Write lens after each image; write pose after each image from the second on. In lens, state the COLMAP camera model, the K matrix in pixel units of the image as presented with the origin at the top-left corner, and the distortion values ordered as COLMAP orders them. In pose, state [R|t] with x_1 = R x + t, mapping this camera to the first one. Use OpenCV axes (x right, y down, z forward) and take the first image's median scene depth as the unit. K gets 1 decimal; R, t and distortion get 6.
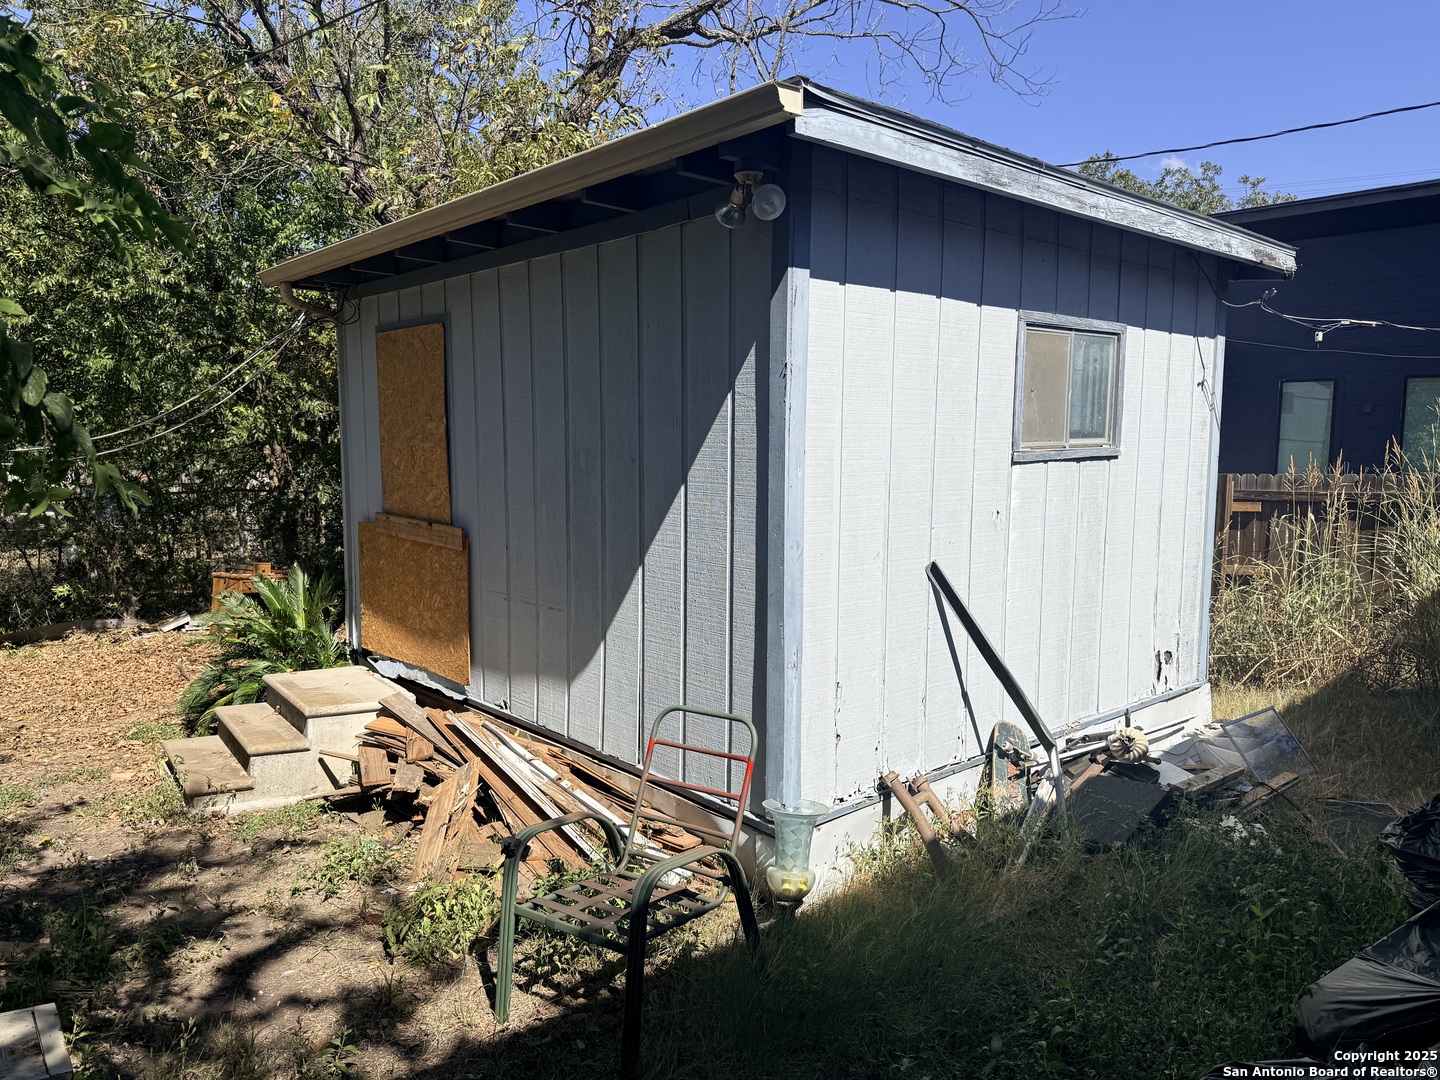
lens RADIAL K [[1007.2, 0, 720.1], [0, 1007.2, 543.9], [0, 0, 1]] dist [-0.002654, -0.000840]
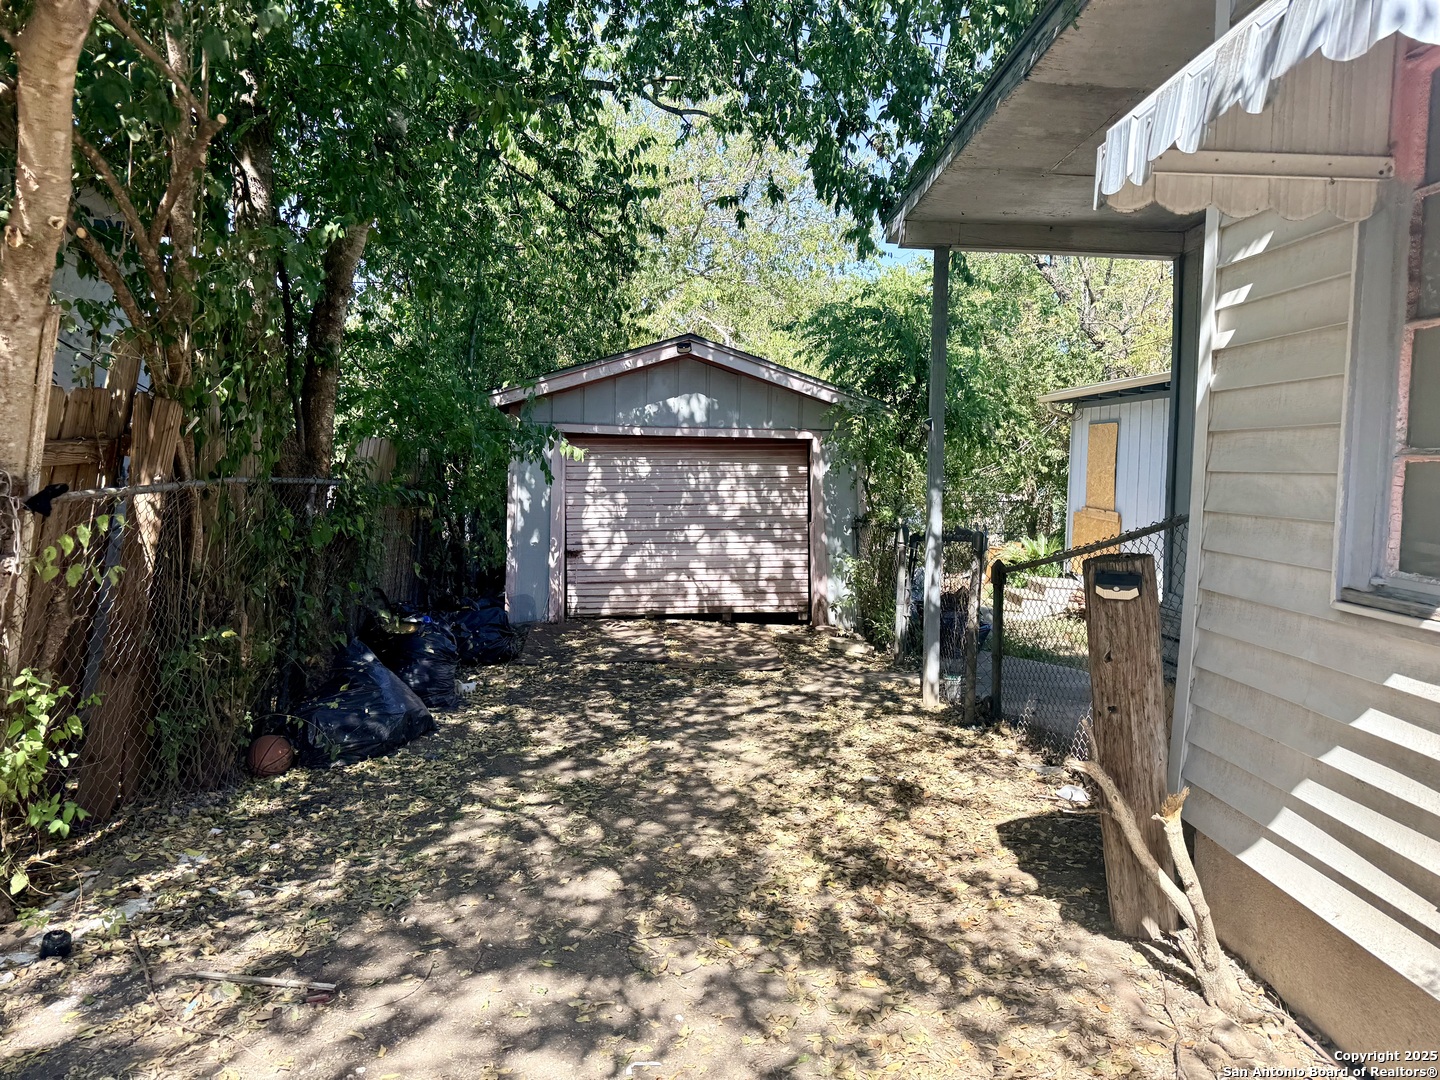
lens RADIAL K [[1007.2, 0, 720.7], [0, 1007.2, 540.2], [0, 0, 1]] dist [-0.002654, -0.000840]
pose [[0.772355, 0.062799, -0.632079, 0.286034], [-0.084643, 0.996402, -0.004432, 0.077313], [0.629526, 0.056924, 0.774891, -0.772864]]
